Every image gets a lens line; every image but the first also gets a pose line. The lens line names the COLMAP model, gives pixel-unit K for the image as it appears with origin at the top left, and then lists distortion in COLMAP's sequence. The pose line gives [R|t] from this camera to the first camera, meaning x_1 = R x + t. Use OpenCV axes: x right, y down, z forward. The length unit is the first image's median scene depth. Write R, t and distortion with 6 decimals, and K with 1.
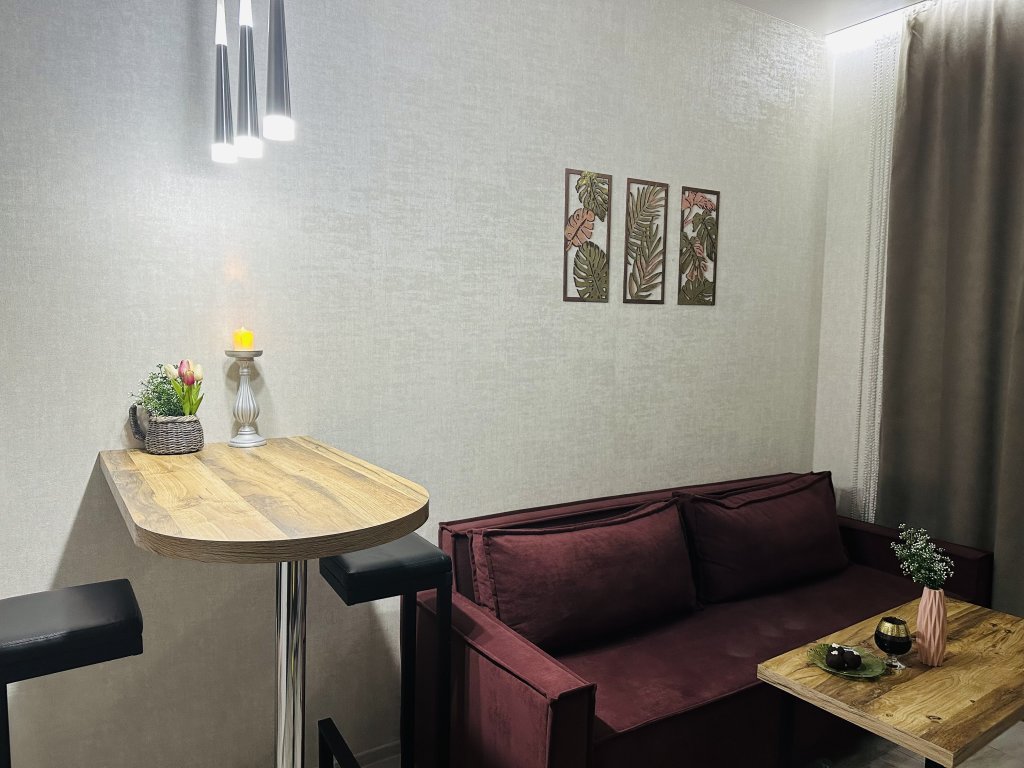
lens RADIAL K [[727.5, 0, 510.2], [0, 727.5, 388.7], [0, 0, 1]] dist [0.024551, -0.029385]
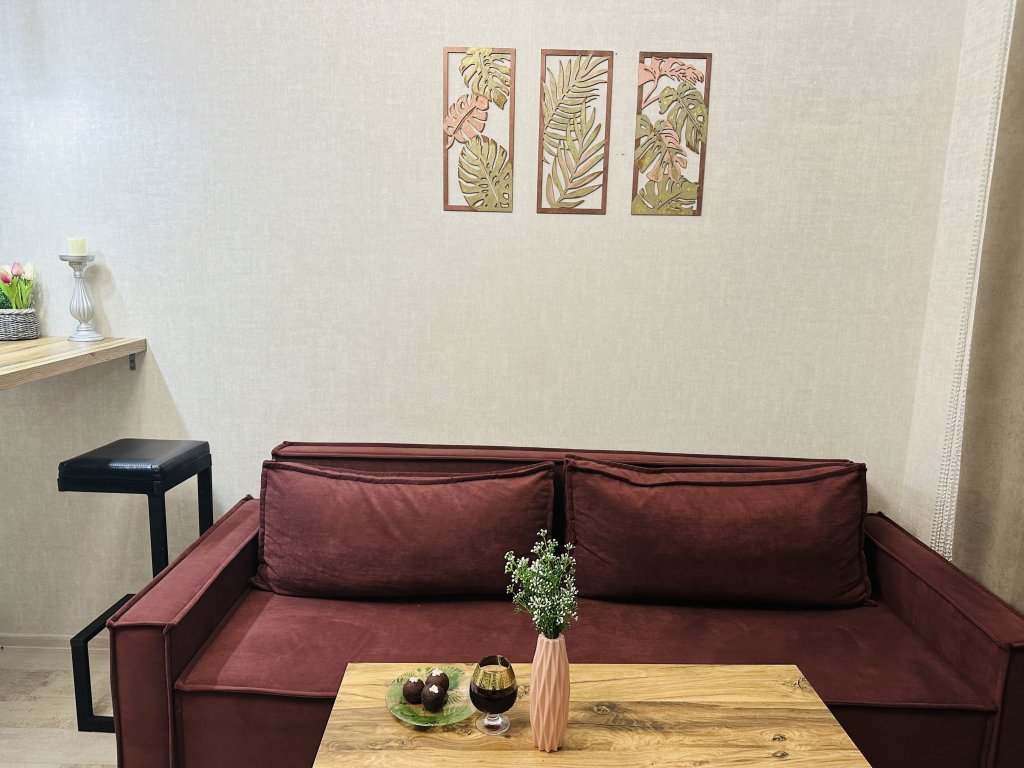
lens RADIAL K [[727.5, 0, 512.8], [0, 727.5, 385.9], [0, 0, 1]] dist [0.024551, -0.029385]
pose [[0.837397, 0.107307, -0.535959, 0.571662], [-0.064607, 0.993098, 0.097889, -0.004309], [0.542764, -0.047346, 0.838550, 0.295116]]
